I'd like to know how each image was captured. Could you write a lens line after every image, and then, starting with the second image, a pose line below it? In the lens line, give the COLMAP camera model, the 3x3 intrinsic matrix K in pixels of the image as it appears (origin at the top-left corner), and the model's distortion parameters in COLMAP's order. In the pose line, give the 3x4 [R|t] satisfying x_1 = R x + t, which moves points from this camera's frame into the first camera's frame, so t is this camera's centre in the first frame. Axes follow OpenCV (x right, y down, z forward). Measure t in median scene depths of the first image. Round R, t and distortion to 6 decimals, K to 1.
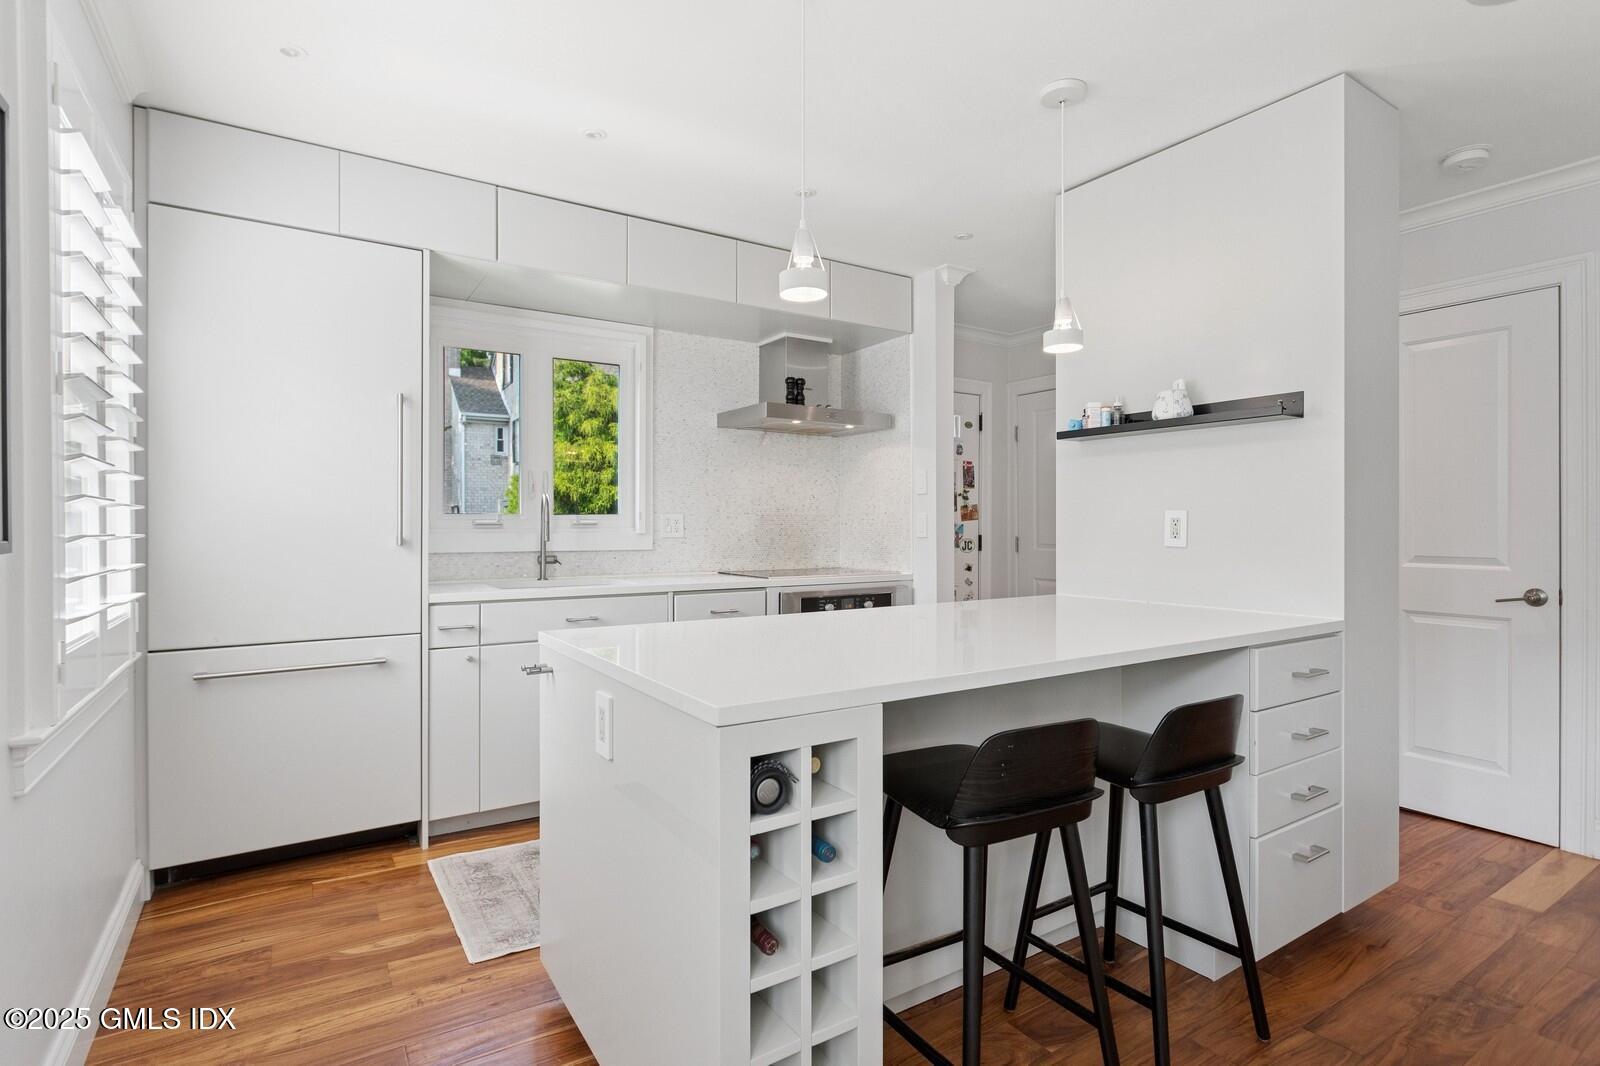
lens RADIAL K [[776.0, 0, 800.0], [0, 776.0, 533.0], [0, 0, 1]] dist [-0.002813, -0.000427]
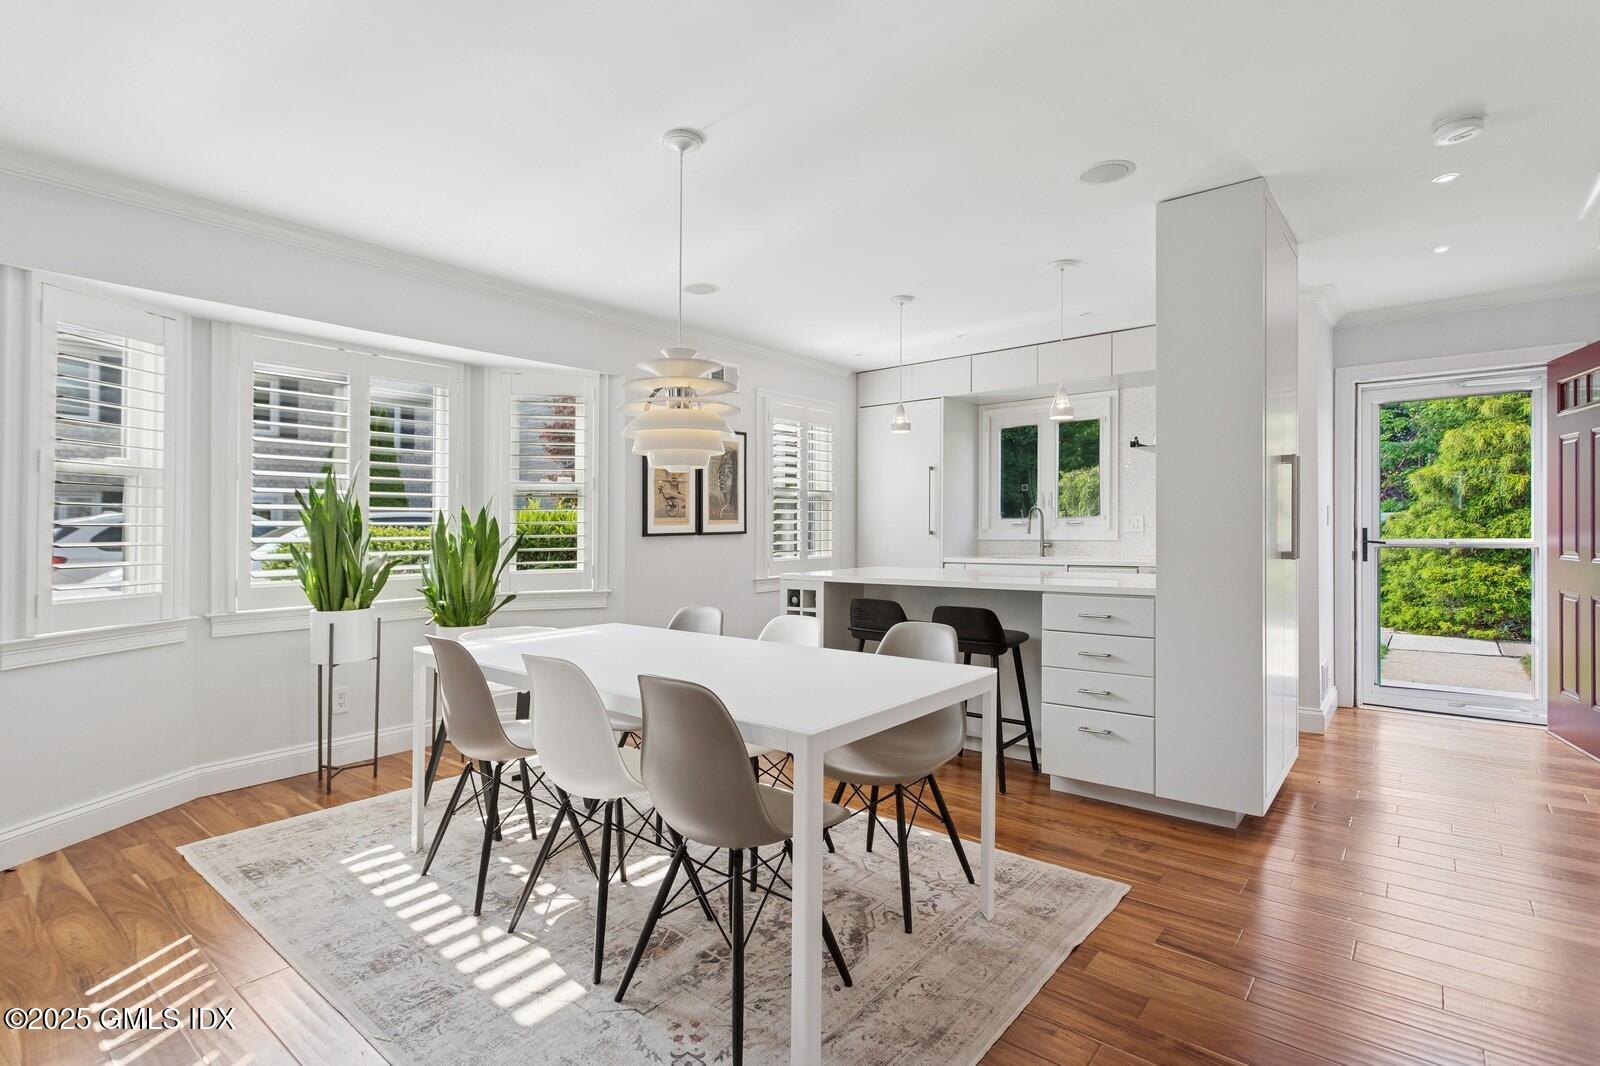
lens RADIAL K [[776.0, 0, 800.0], [0, 776.0, 533.0], [0, 0, 1]] dist [-0.002813, -0.000427]
pose [[0.313908, 0.003018, -0.949448, 1.619199], [0.002268, 0.999990, 0.003928, -0.000740], [0.949451, -0.003387, 0.313898, -0.059059]]
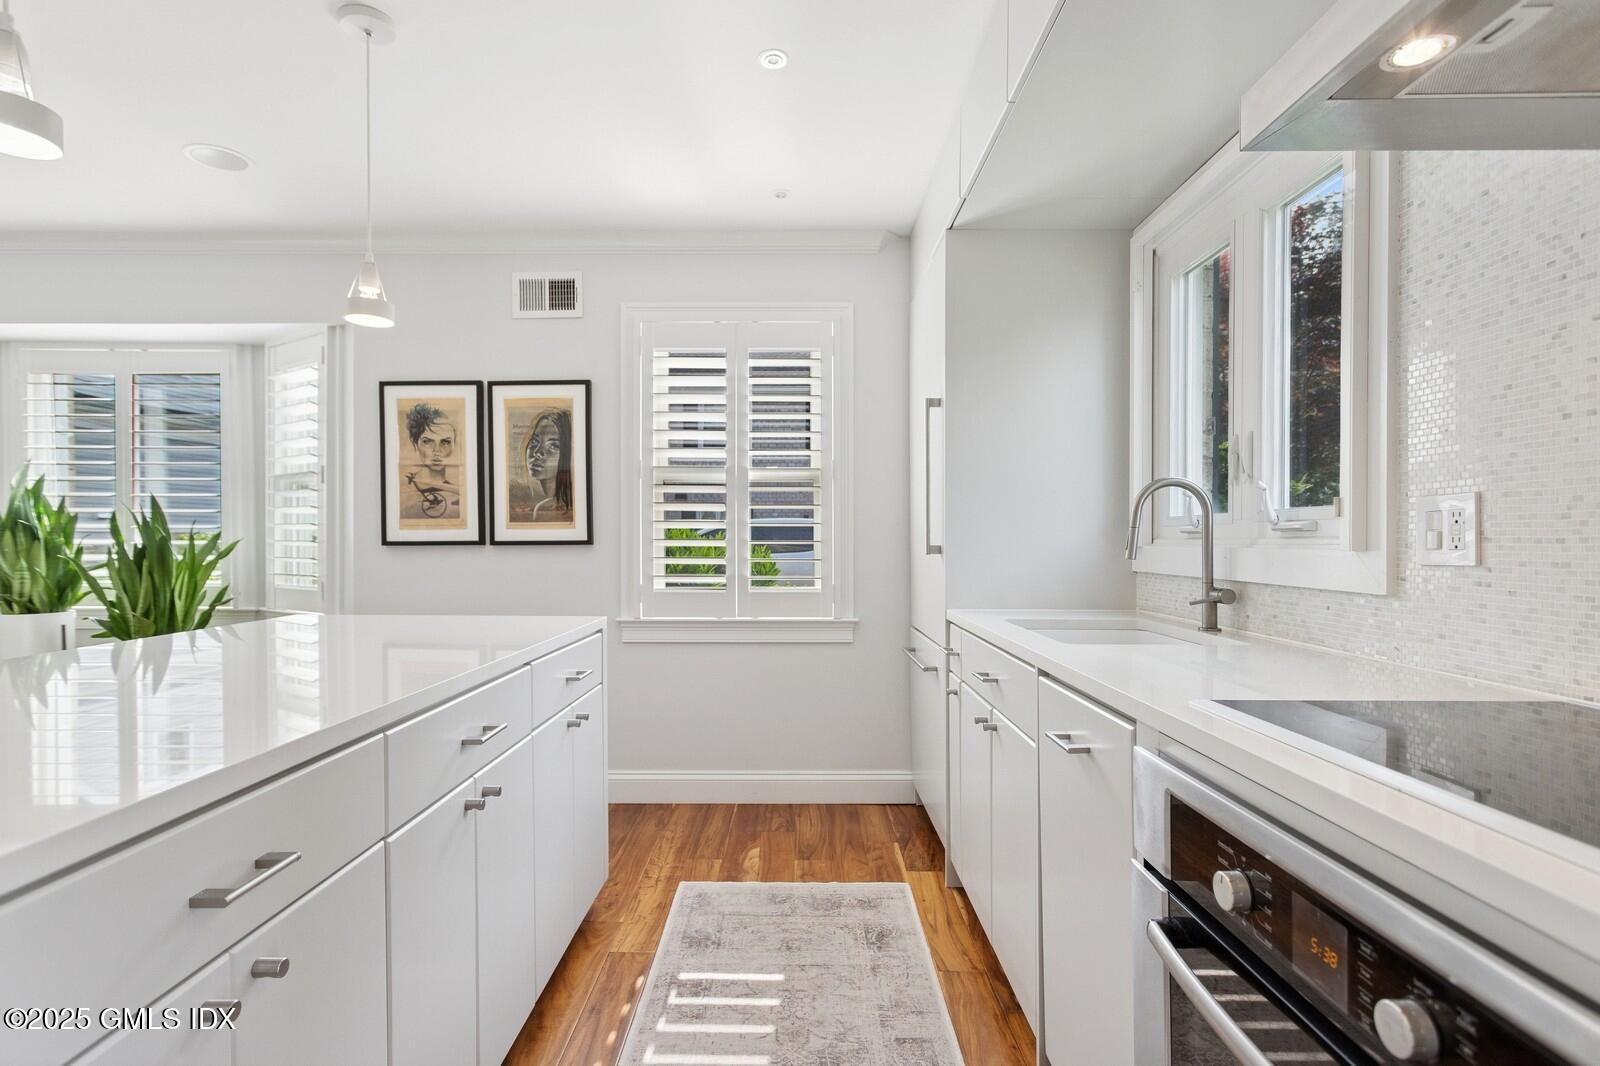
lens RADIAL K [[776.0, 0, 800.0], [0, 776.0, 533.0], [0, 0, 1]] dist [-0.002813, -0.000427]
pose [[-0.543506, -0.014962, -0.839272, 0.437608], [-0.012179, 0.999876, -0.009939, -0.001901], [0.839317, 0.004820, -0.543621, 1.503599]]
